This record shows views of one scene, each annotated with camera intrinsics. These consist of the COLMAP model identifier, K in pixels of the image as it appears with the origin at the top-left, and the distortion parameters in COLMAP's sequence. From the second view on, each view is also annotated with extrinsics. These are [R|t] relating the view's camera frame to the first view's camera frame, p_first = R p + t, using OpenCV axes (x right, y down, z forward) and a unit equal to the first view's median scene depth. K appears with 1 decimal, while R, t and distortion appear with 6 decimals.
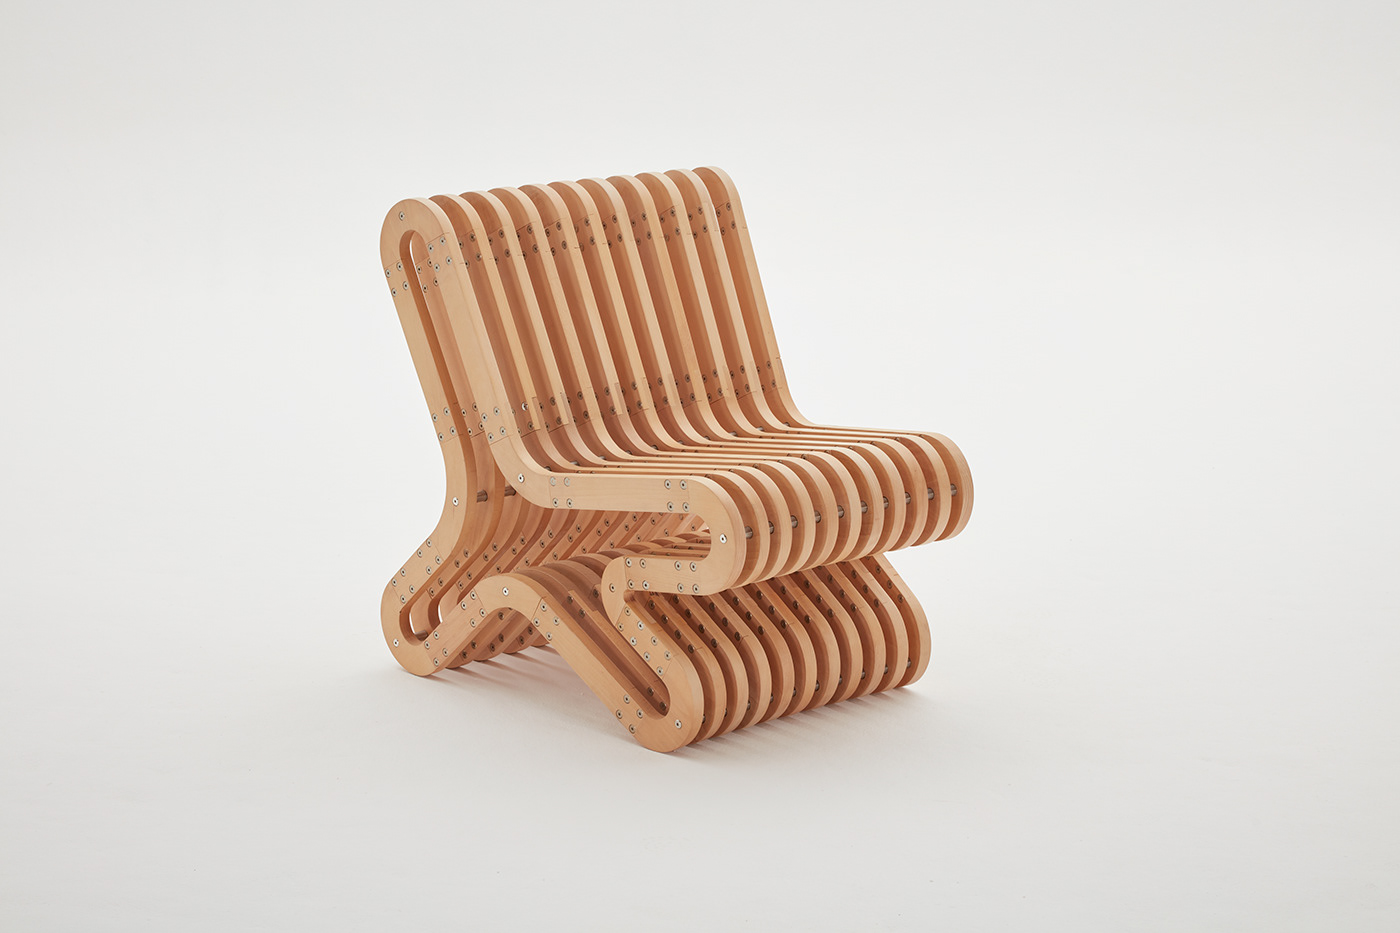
lens RADIAL K [[2736.3, 0, 700.3], [0, 2736.3, 472.3], [0, 0, 1]] dist [-0.012543, 0.000000]
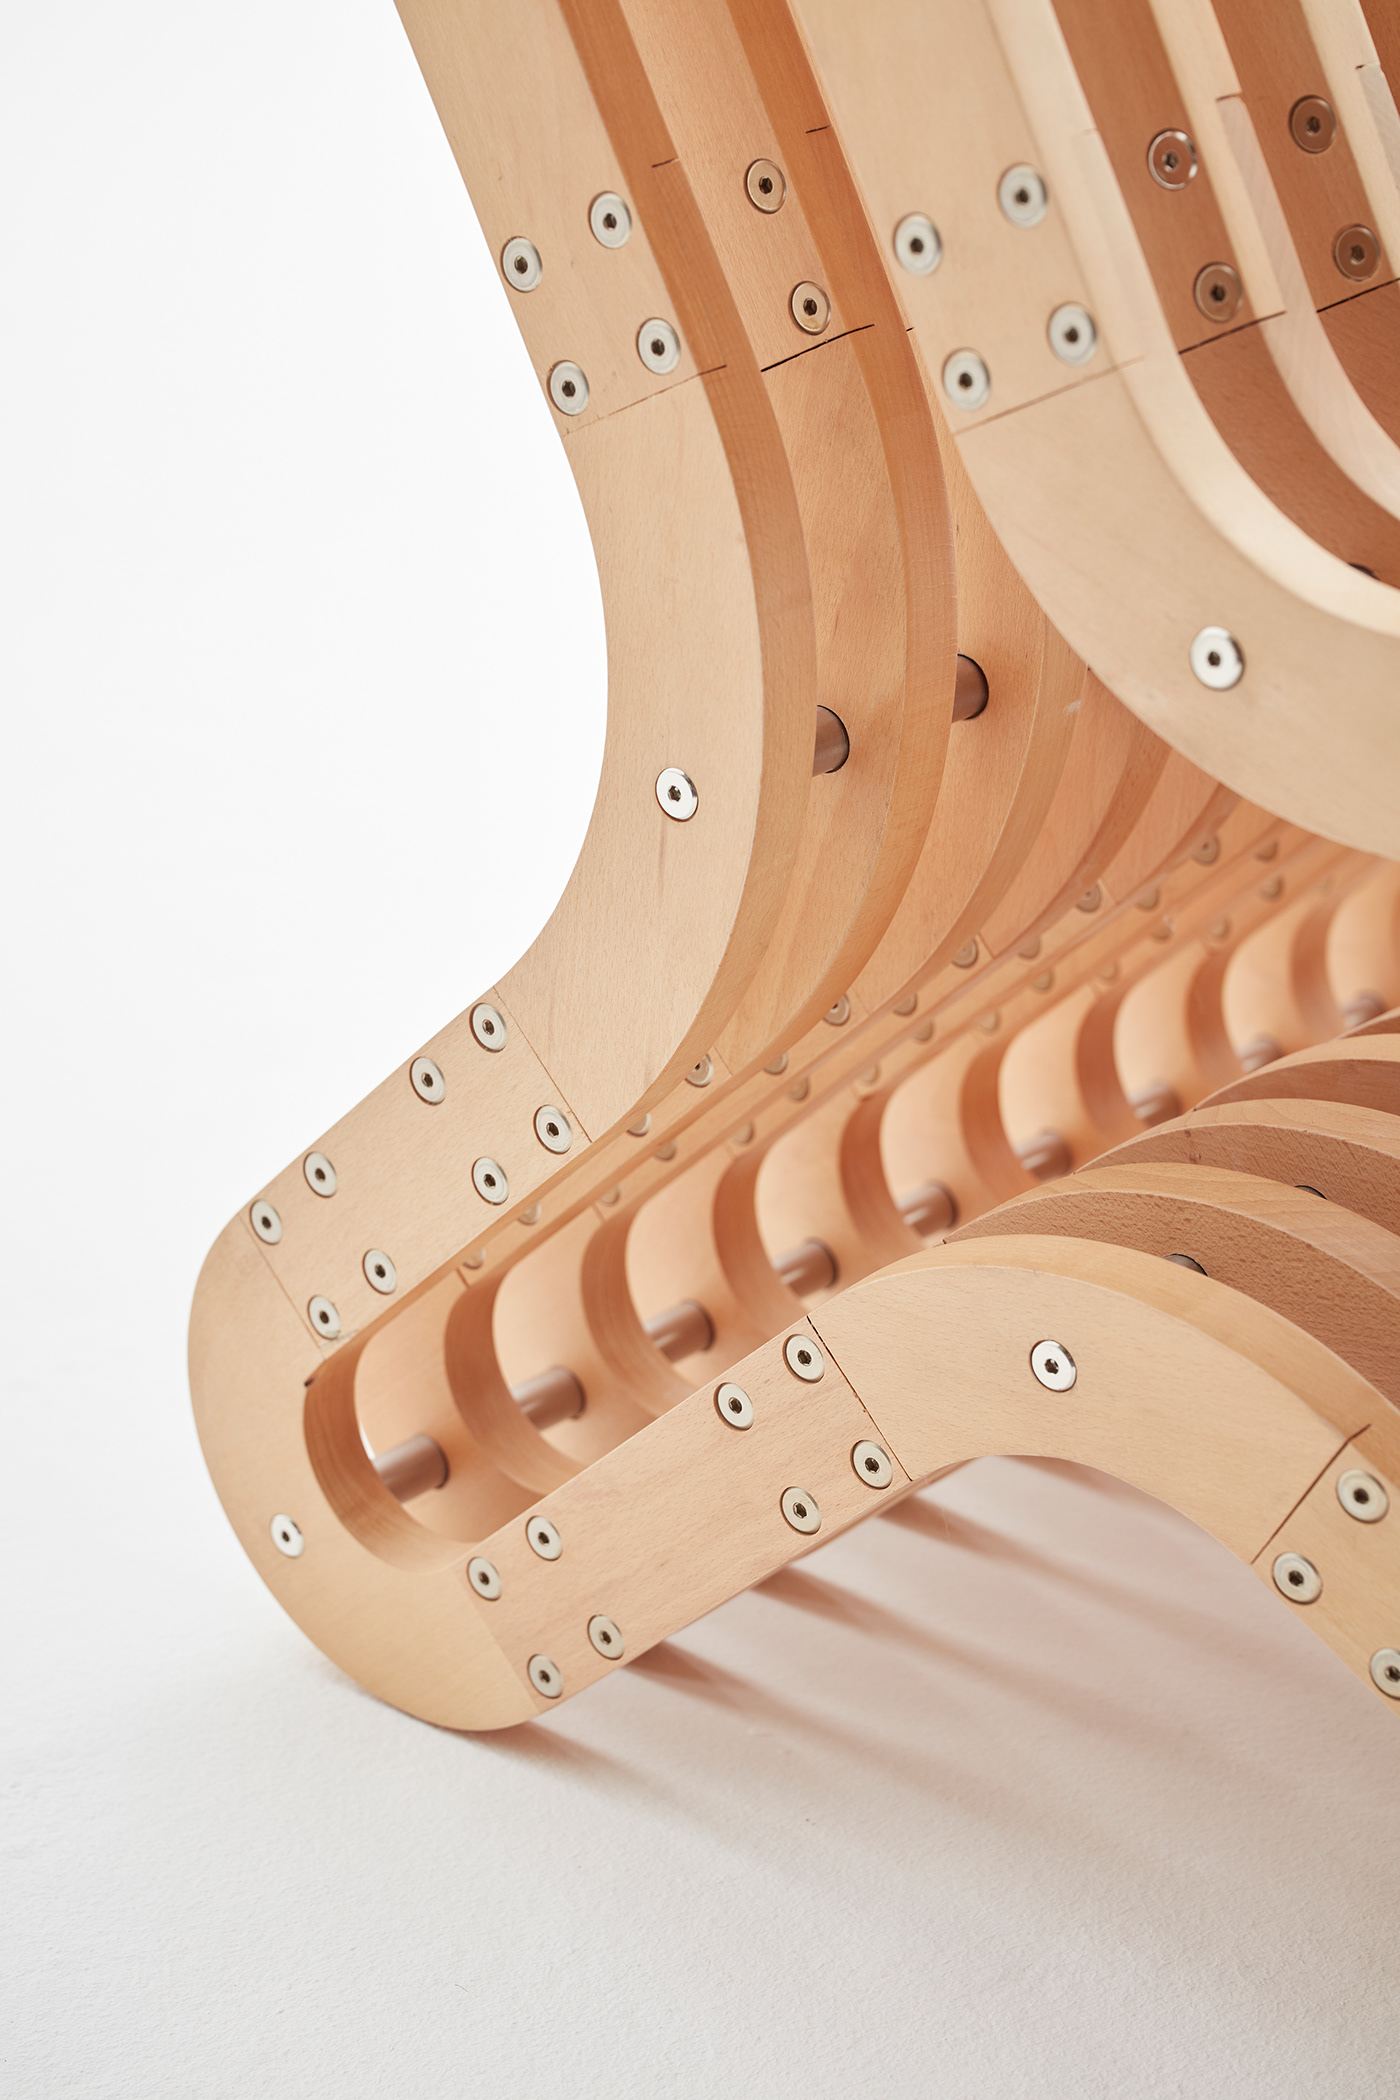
lens RADIAL K [[4104.5, 0, 701.2], [0, 4104.5, 1045.0], [0, 0, 1]] dist [-0.012543, 0.000000]
pose [[0.994996, -0.054859, 0.083507, -0.109136], [0.040557, 0.985589, 0.164225, -0.014129], [-0.091313, -0.160016, 0.982882, 0.765201]]
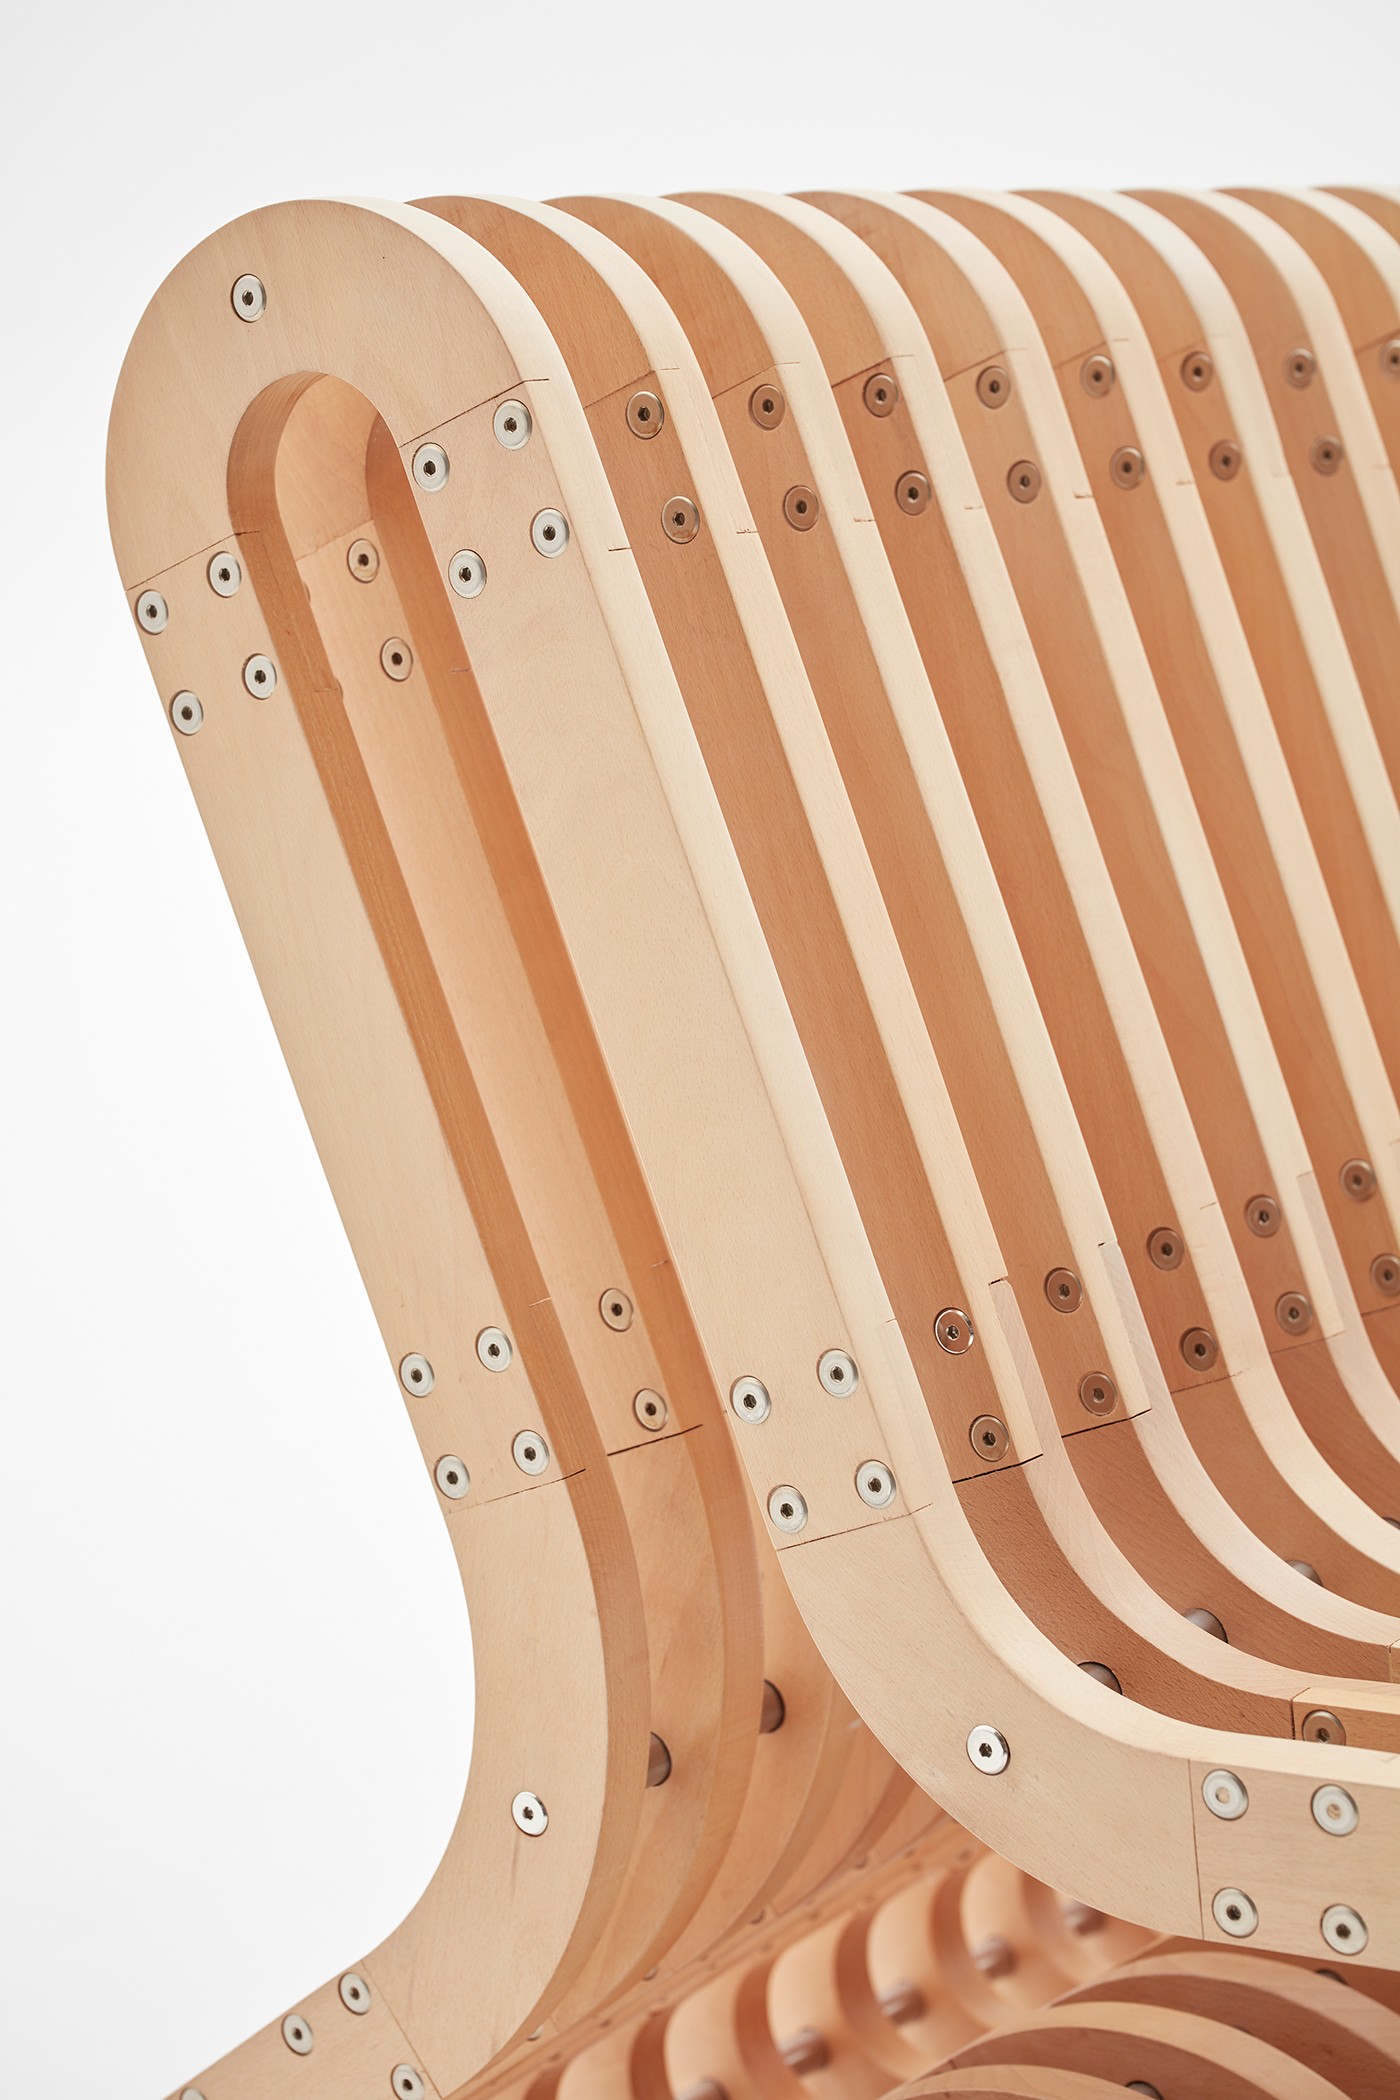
lens RADIAL K [[4104.5, 0, 705.7], [0, 4104.5, 1032.4], [0, 0, 1]] dist [-0.012543, 0.000000]
pose [[0.986283, -0.009060, 0.164817, -0.124328], [0.008574, 0.999957, 0.003659, -0.044725], [-0.164843, -0.002195, 0.986317, 0.719150]]
